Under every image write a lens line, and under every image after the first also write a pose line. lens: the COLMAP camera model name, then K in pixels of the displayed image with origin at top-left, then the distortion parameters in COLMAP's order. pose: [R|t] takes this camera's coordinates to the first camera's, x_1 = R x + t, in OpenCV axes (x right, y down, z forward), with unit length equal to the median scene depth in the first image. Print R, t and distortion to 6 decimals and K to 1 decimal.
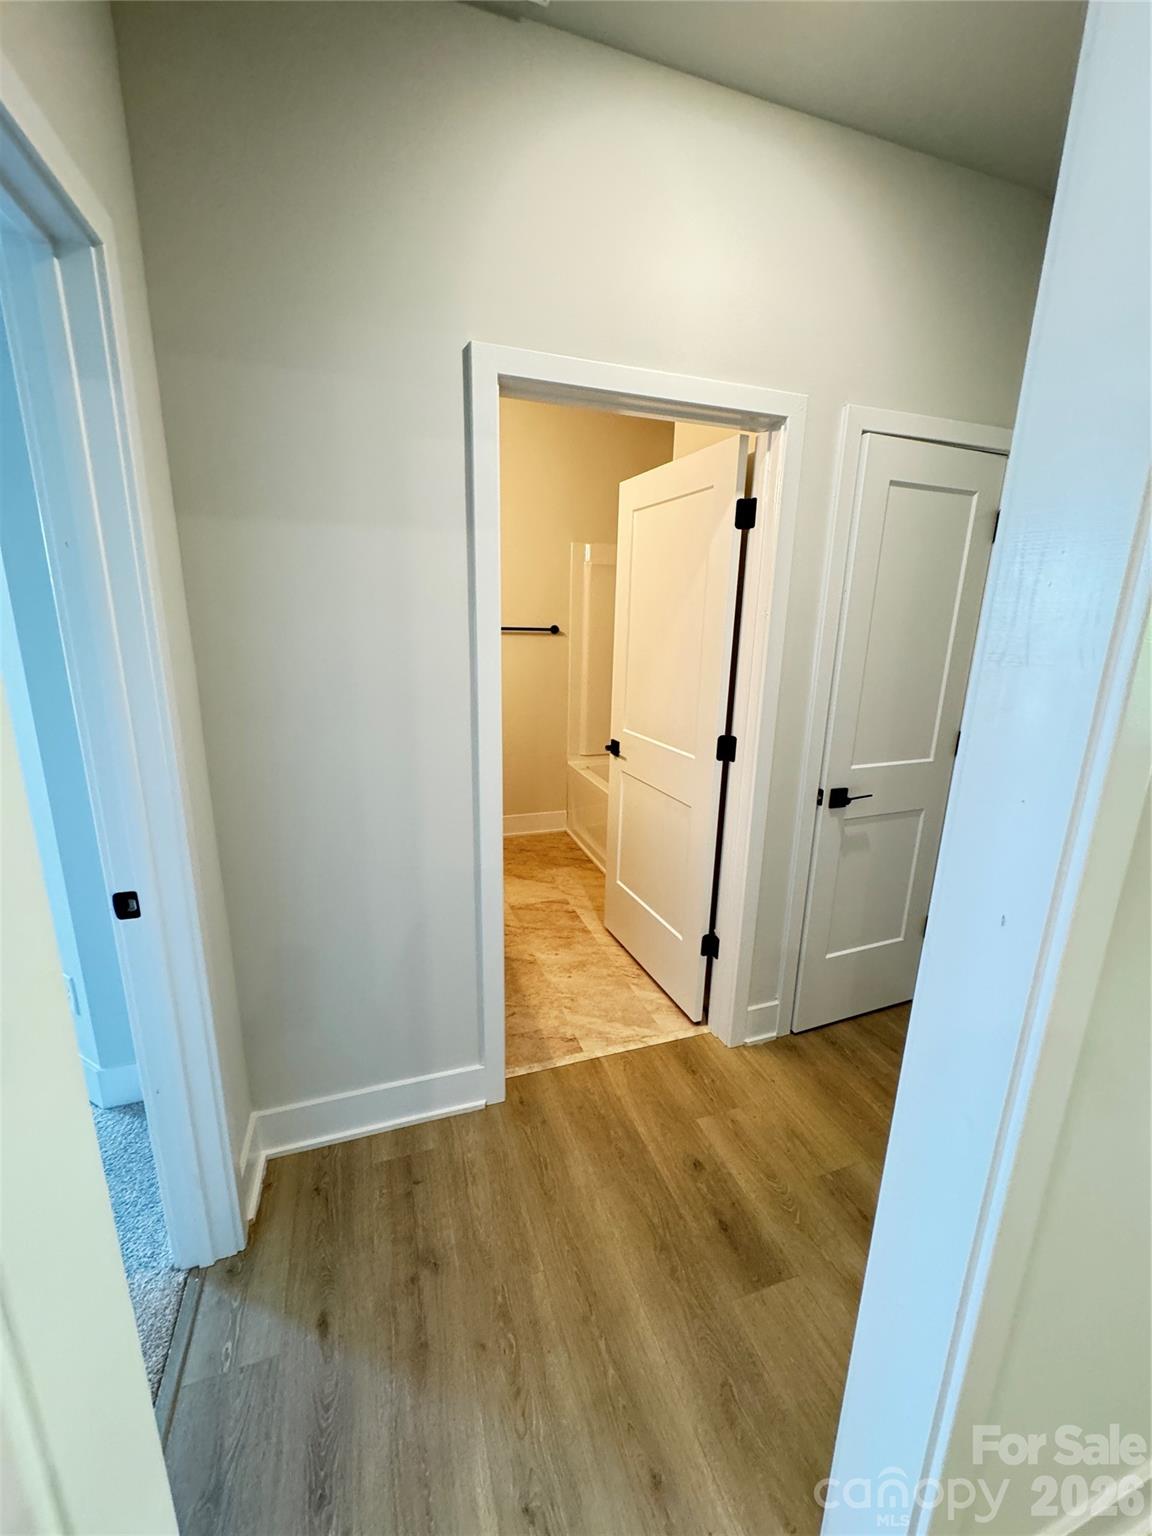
lens RADIAL K [[613.7, 0, 576.8], [0, 613.7, 770.3], [0, 0, 1]] dist [0.001584, 0.000116]
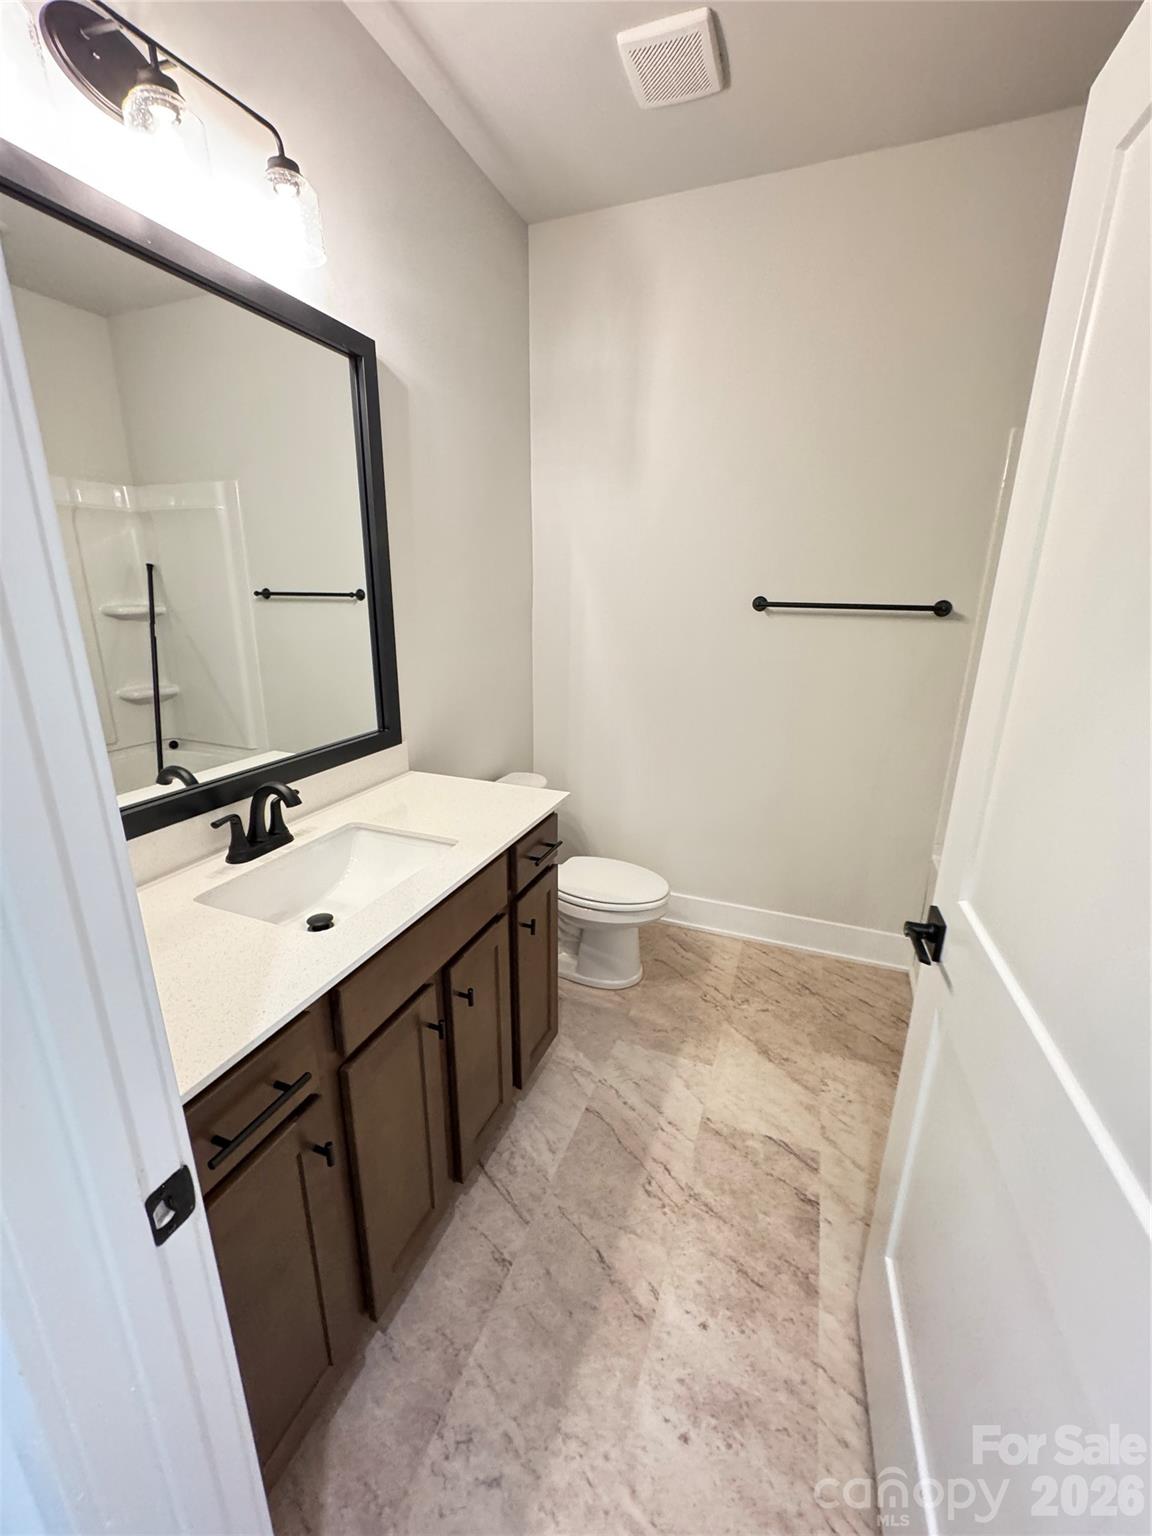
lens RADIAL K [[613.7, 0, 576.8], [0, 613.7, 770.3], [0, 0, 1]] dist [0.001584, 0.000116]
pose [[0.761698, 0.171600, -0.624796, 0.093080], [-0.155302, 0.984535, 0.081072, -0.107564], [0.629045, 0.035280, 0.776568, 0.495303]]
